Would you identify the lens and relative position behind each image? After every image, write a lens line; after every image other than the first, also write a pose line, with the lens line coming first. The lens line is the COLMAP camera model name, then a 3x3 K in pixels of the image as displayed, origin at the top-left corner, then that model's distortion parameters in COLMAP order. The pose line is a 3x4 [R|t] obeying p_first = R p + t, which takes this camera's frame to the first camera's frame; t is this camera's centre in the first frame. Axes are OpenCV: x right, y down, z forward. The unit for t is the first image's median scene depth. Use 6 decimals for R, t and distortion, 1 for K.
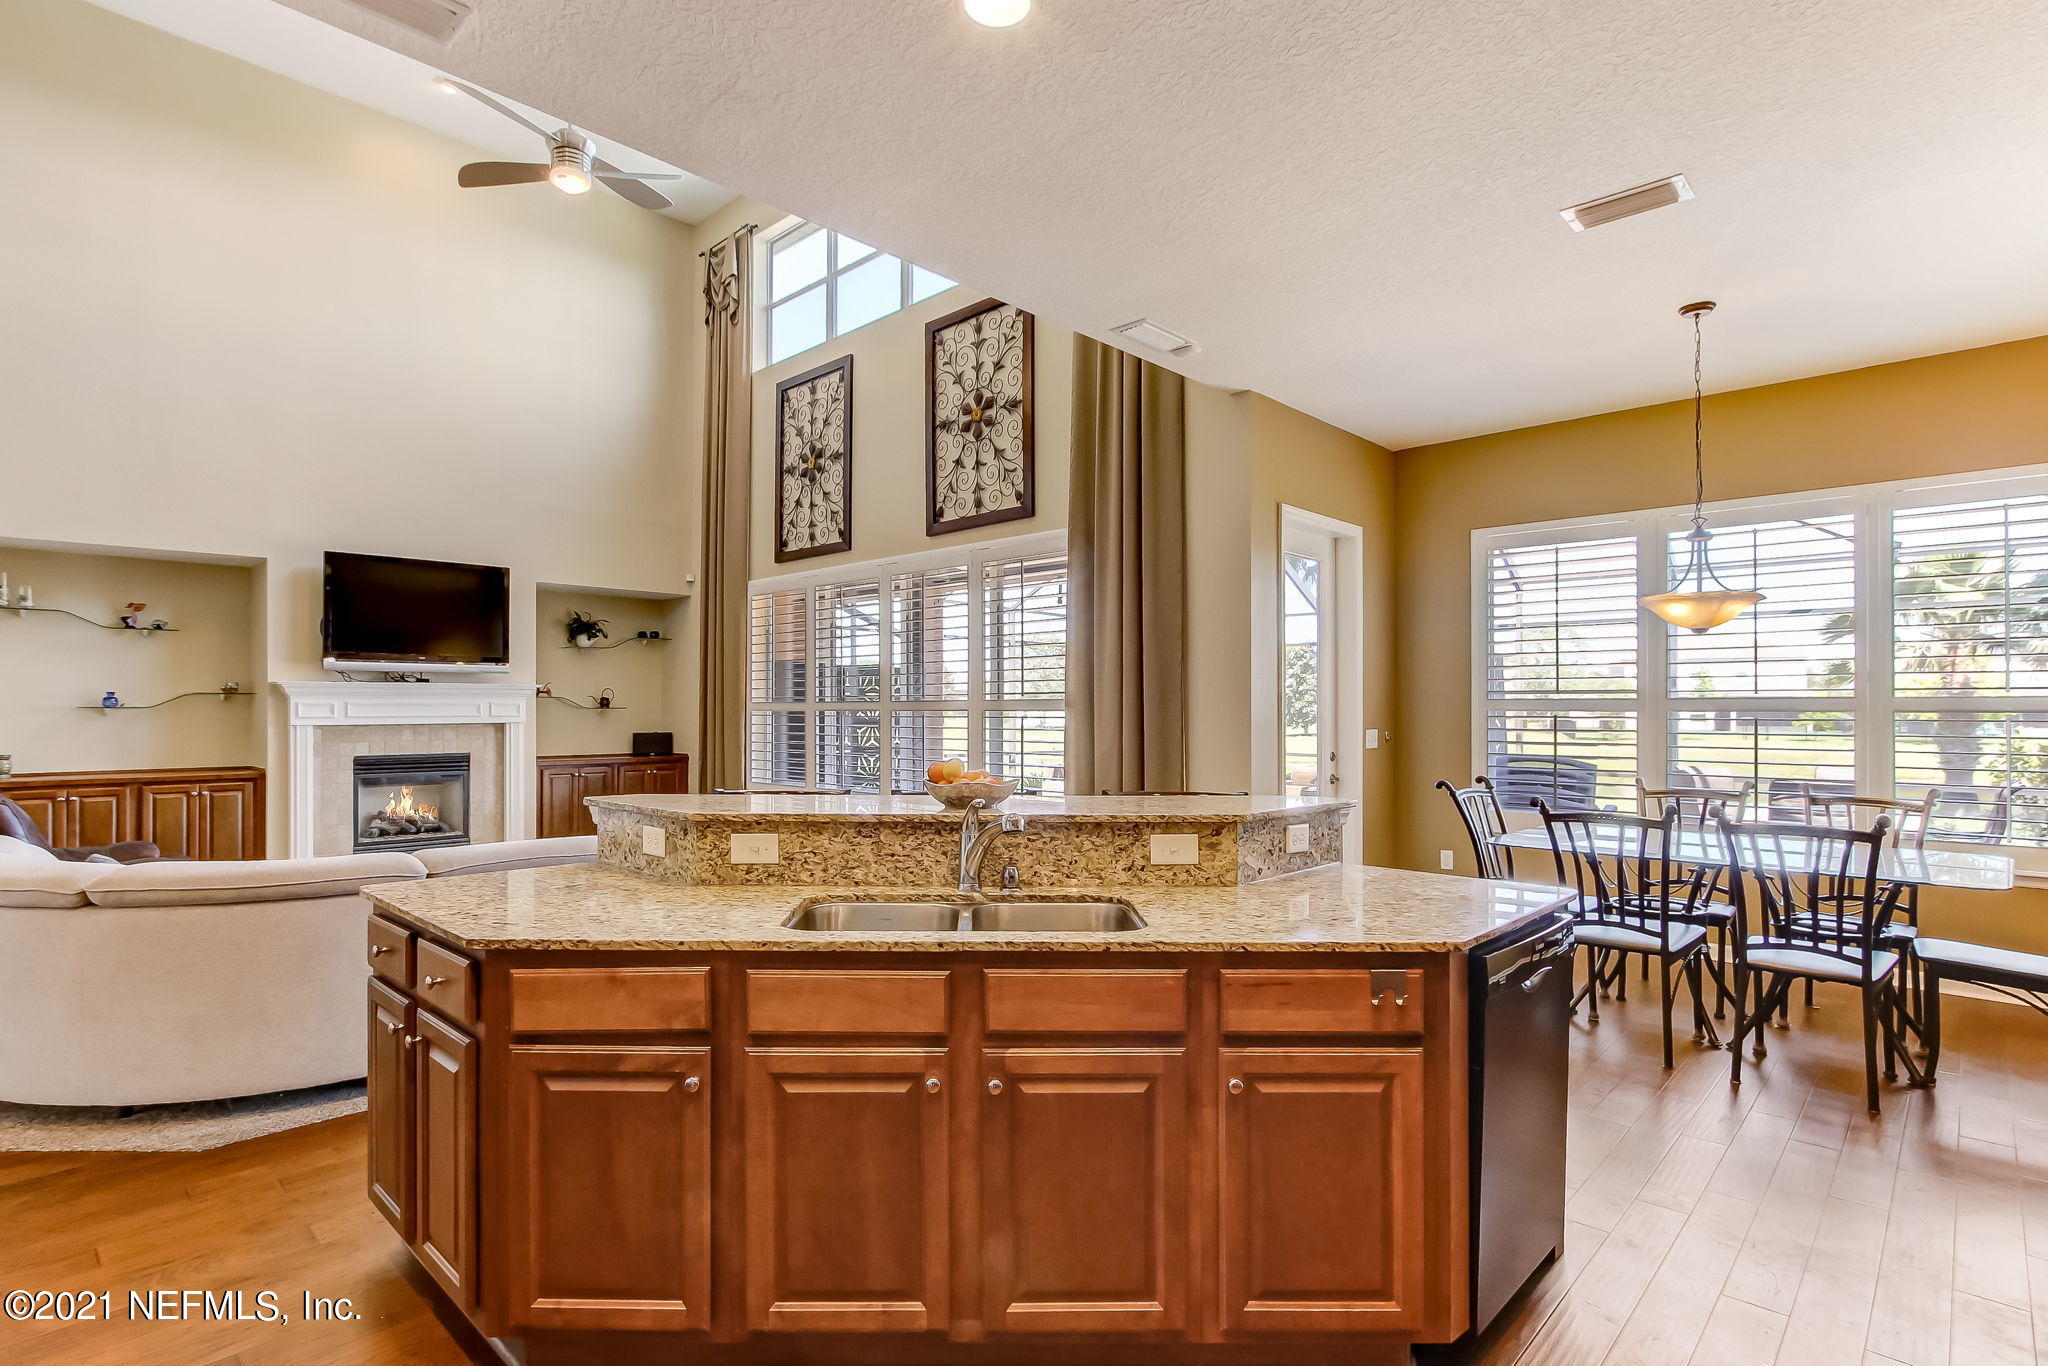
lens RADIAL K [[1022.4, 0, 978.0], [0, 1022.4, 700.5], [0, 0, 1]] dist [-0.019237, 0.005314]
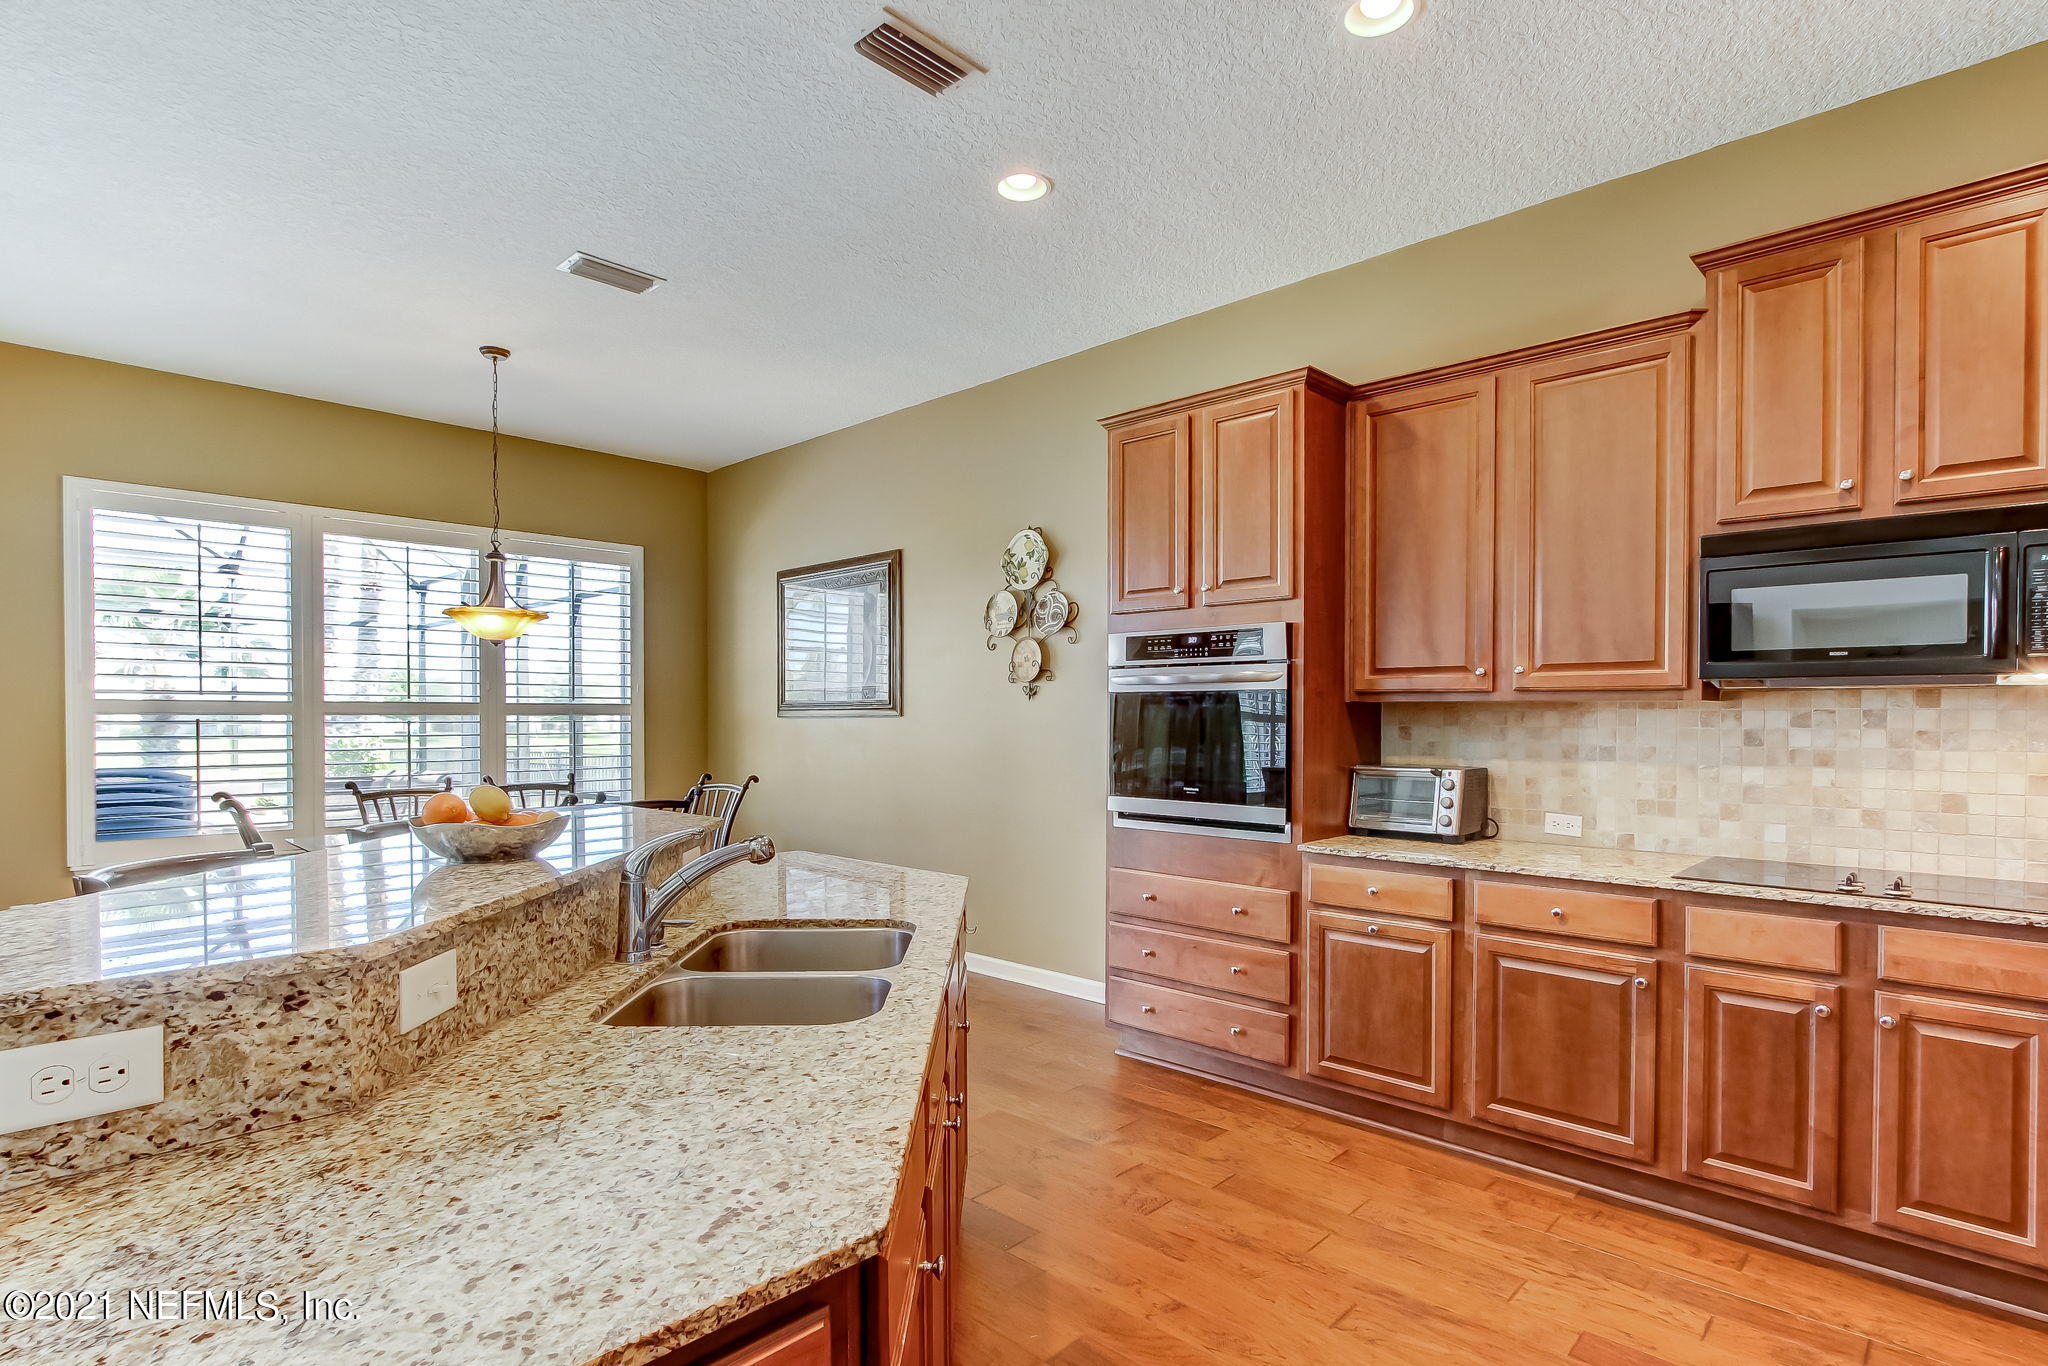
lens RADIAL K [[1022.4, 0, 1043.6], [0, 1022.4, 726.5], [0, 0, 1]] dist [-0.019237, 0.005314]
pose [[-0.026358, -0.009643, 0.999606, -0.242855], [-0.013432, 0.999867, 0.009292, 0.002690], [-0.999562, -0.013182, -0.026484, 0.242569]]
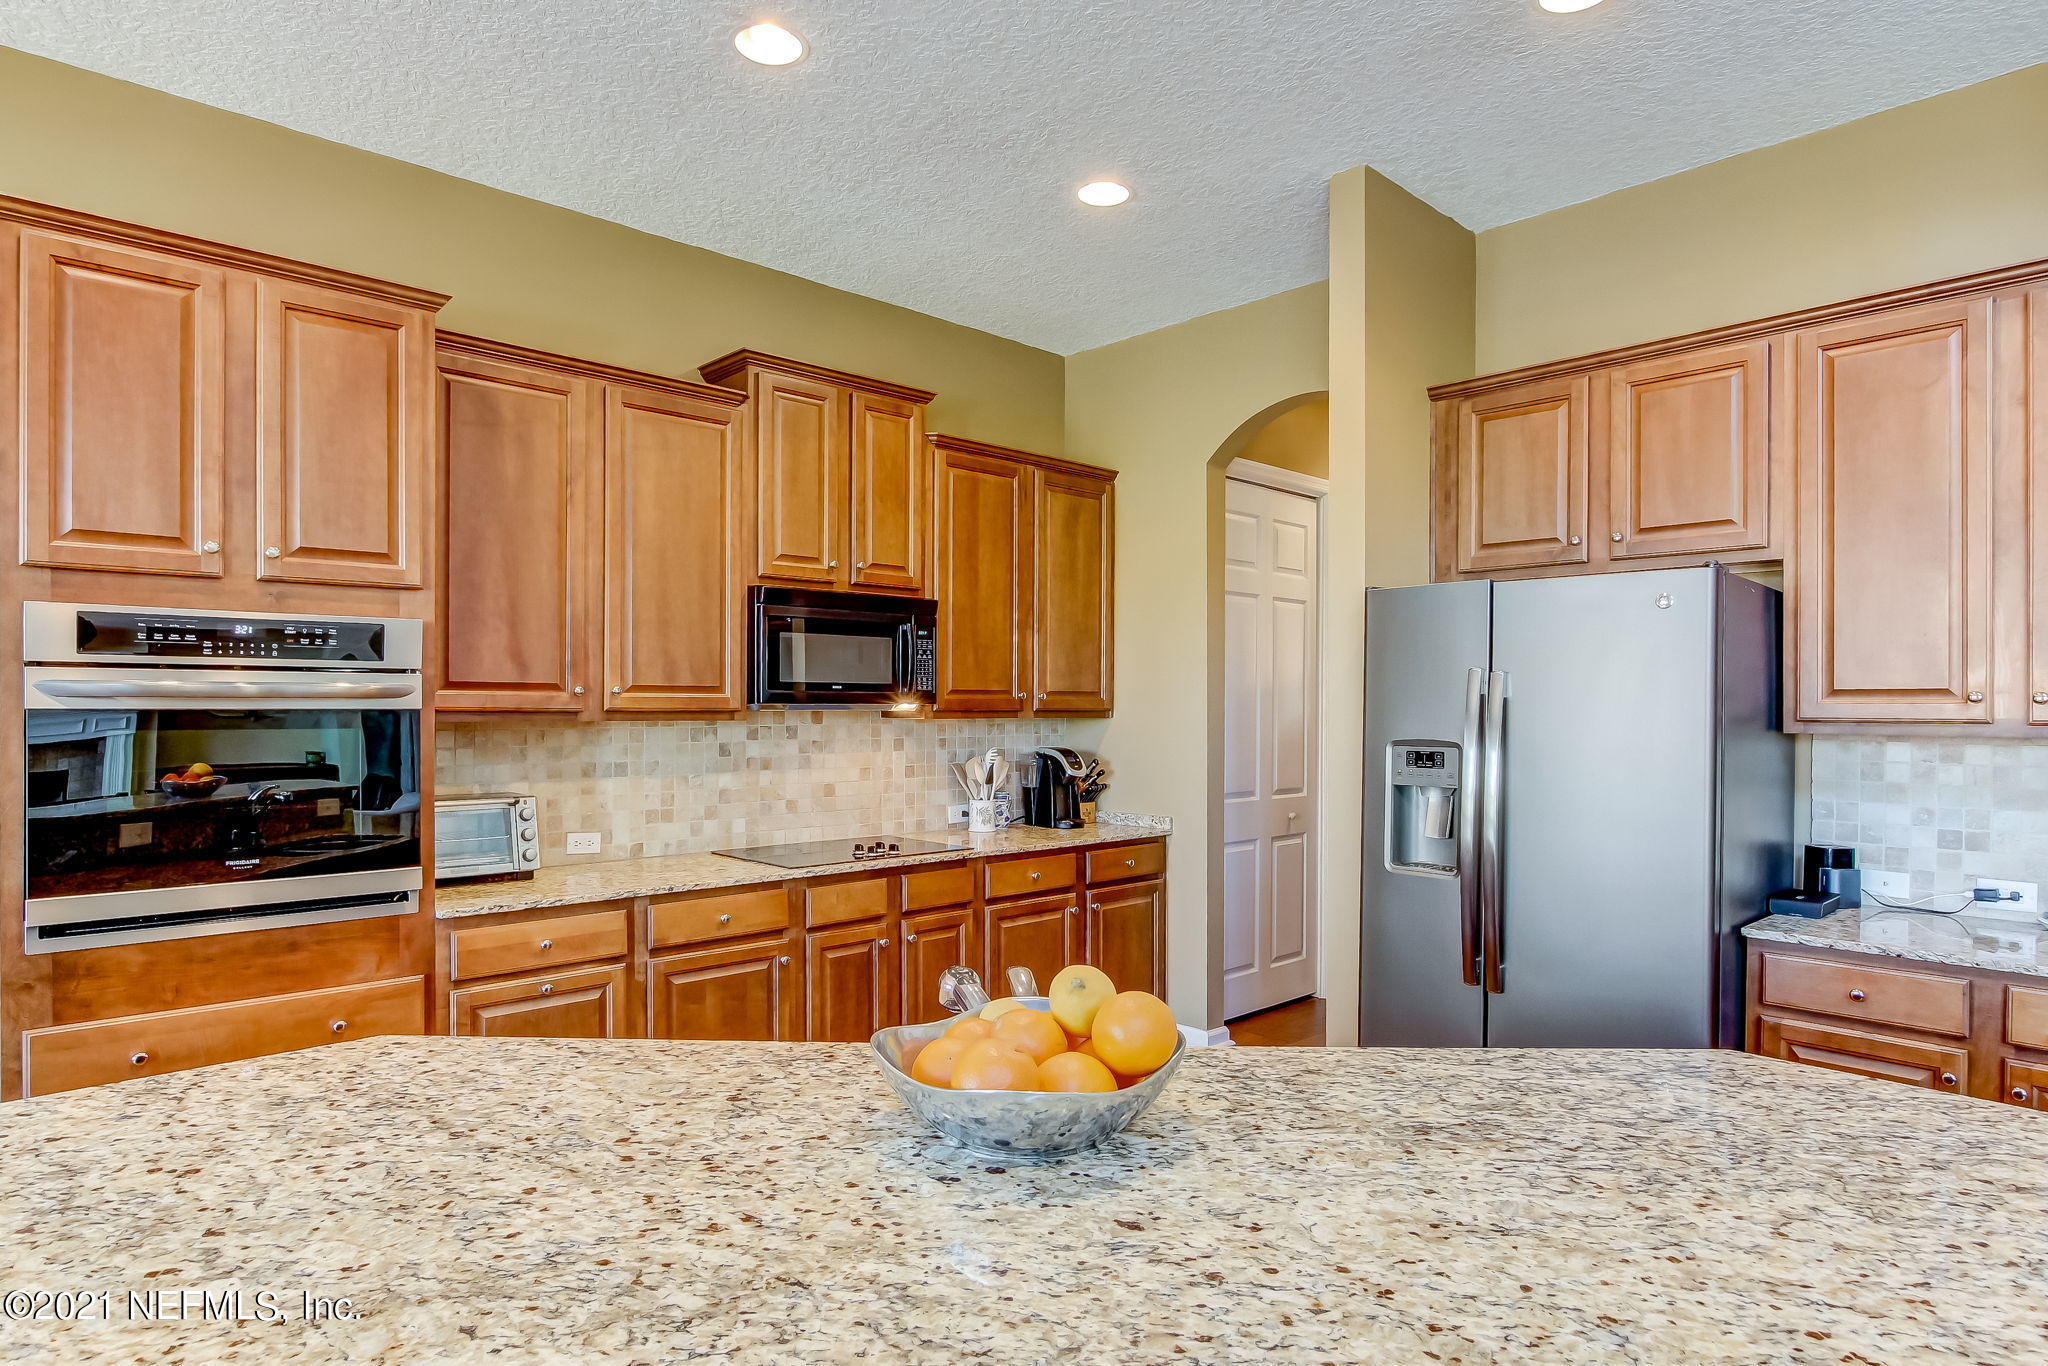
lens RADIAL K [[1158.8, 0, 1027.4], [0, 1158.8, 702.6], [0, 0, 1]] dist [-0.007214, -0.000895]
pose [[-0.999588, -0.002697, 0.028585, -0.011510], [-0.003055, 0.999918, -0.012475, -0.008781], [-0.028549, -0.012557, -0.999514, 0.501132]]
